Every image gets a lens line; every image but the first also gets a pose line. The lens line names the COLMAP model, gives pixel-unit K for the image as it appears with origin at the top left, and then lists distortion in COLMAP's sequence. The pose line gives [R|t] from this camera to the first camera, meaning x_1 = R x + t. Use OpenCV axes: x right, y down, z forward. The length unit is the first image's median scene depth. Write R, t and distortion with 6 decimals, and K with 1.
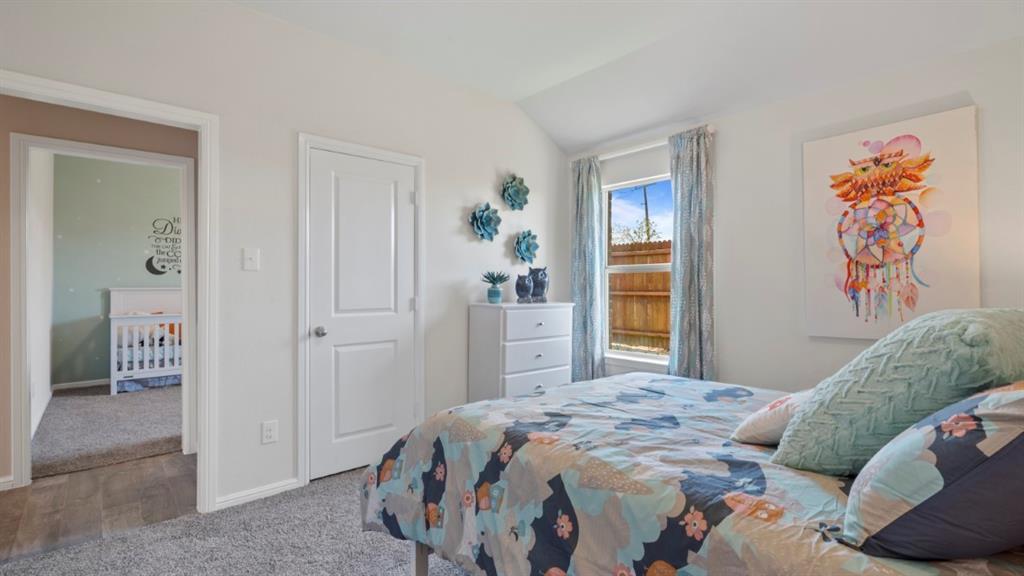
lens RADIAL K [[469.6, 0, 511.4], [0, 469.6, 281.7], [0, 0, 1]] dist [0.000435, 0.001014]
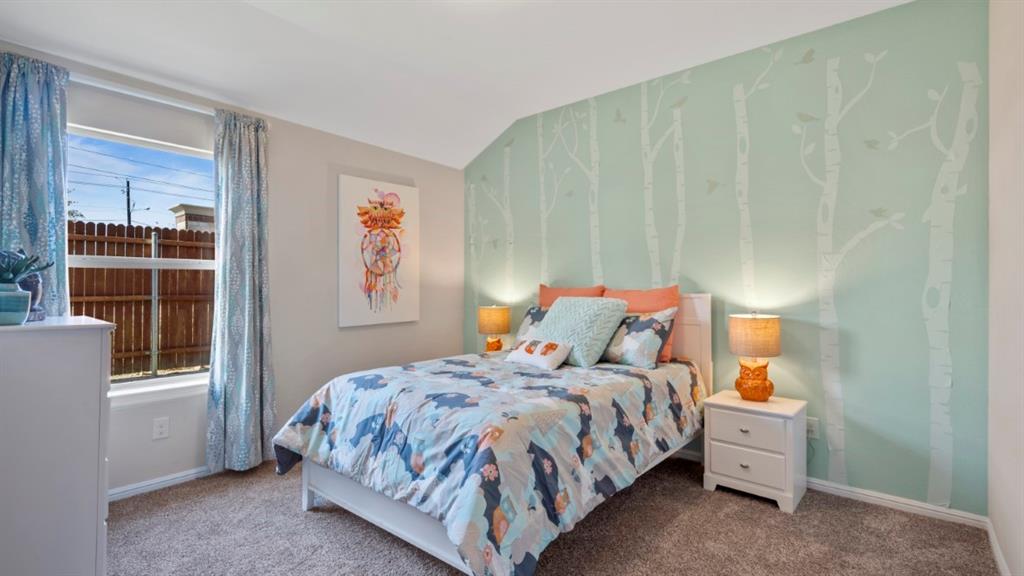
lens RADIAL K [[469.6, 0, 511.6], [0, 469.6, 291.8], [0, 0, 1]] dist [0.000435, 0.001014]
pose [[-0.149607, -0.007706, 0.988716, -0.754835], [-0.010757, 0.999923, 0.006166, 0.007311], [-0.988687, -0.009713, -0.149678, 0.800383]]
